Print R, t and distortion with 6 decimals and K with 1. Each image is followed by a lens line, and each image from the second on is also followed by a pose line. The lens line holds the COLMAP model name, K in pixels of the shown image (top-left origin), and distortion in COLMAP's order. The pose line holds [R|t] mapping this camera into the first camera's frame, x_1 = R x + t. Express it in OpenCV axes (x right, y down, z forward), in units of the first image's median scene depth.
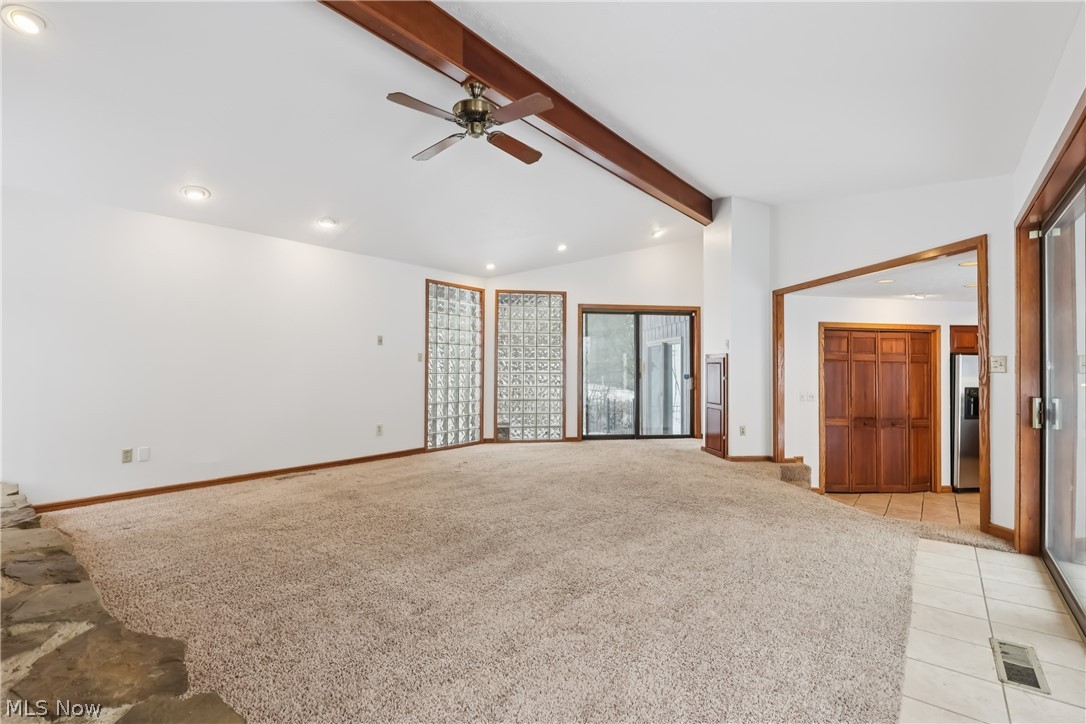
lens RADIAL K [[517.9, 0, 543.0], [0, 517.9, 362.0], [0, 0, 1]] dist [0.000029, 0.000103]
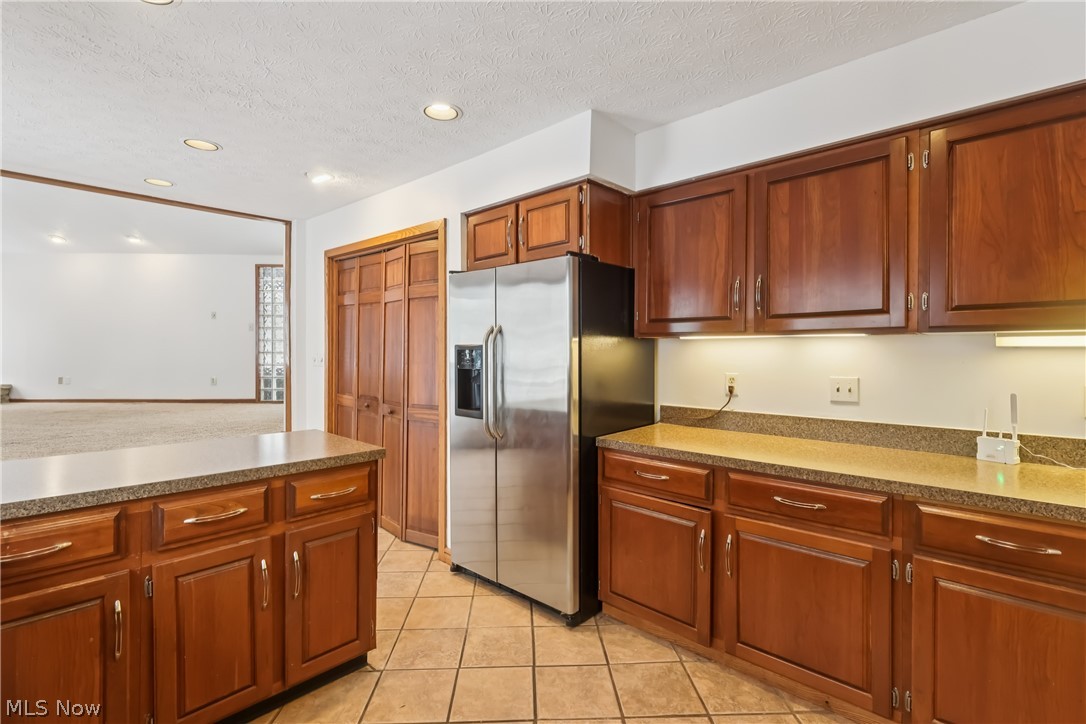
lens RADIAL K [[500.2, 0, 539.7], [0, 500.2, 354.5], [0, 0, 1]] dist [-0.009260, 0.000386]
pose [[0.651365, 0.001169, -0.758763, 1.141336], [0.005784, 0.999962, 0.006506, 0.053310], [0.758742, -0.008626, 0.651334, 0.741973]]
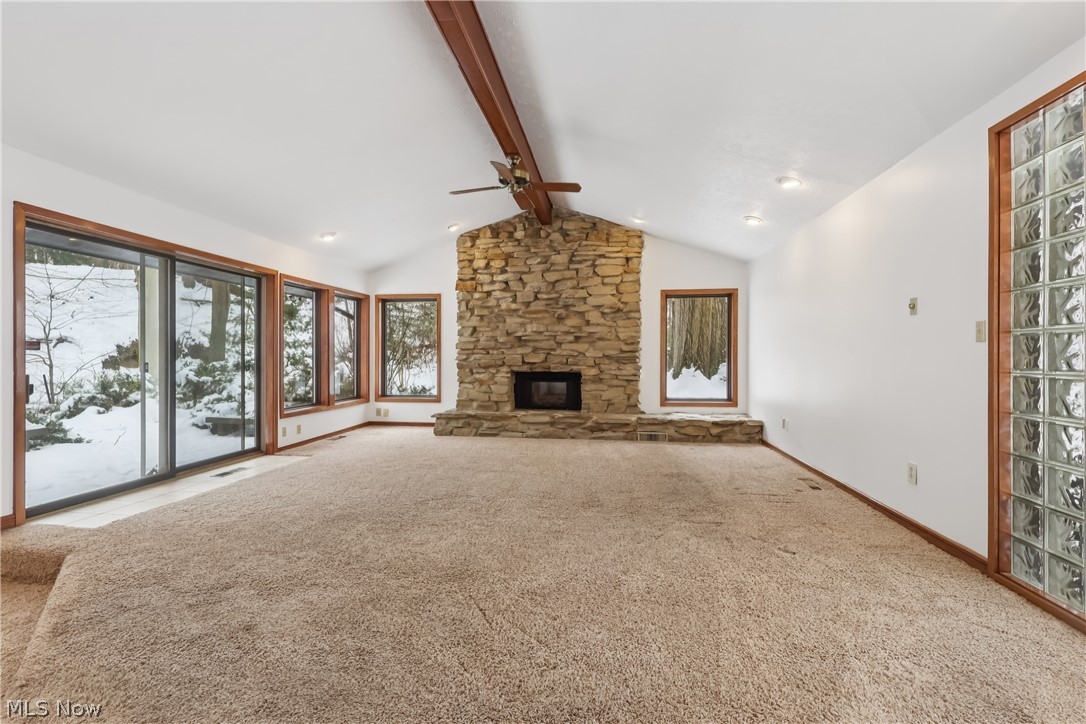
lens RADIAL K [[505.8, 0, 541.8], [0, 505.8, 358.2], [0, 0, 1]] dist [-0.001389, 0.000290]
pose [[-0.860044, -0.009230, -0.510136, 0.257967], [-0.005846, 0.999949, -0.008236, 0.017244], [0.510186, -0.004101, -0.860054, 1.162375]]
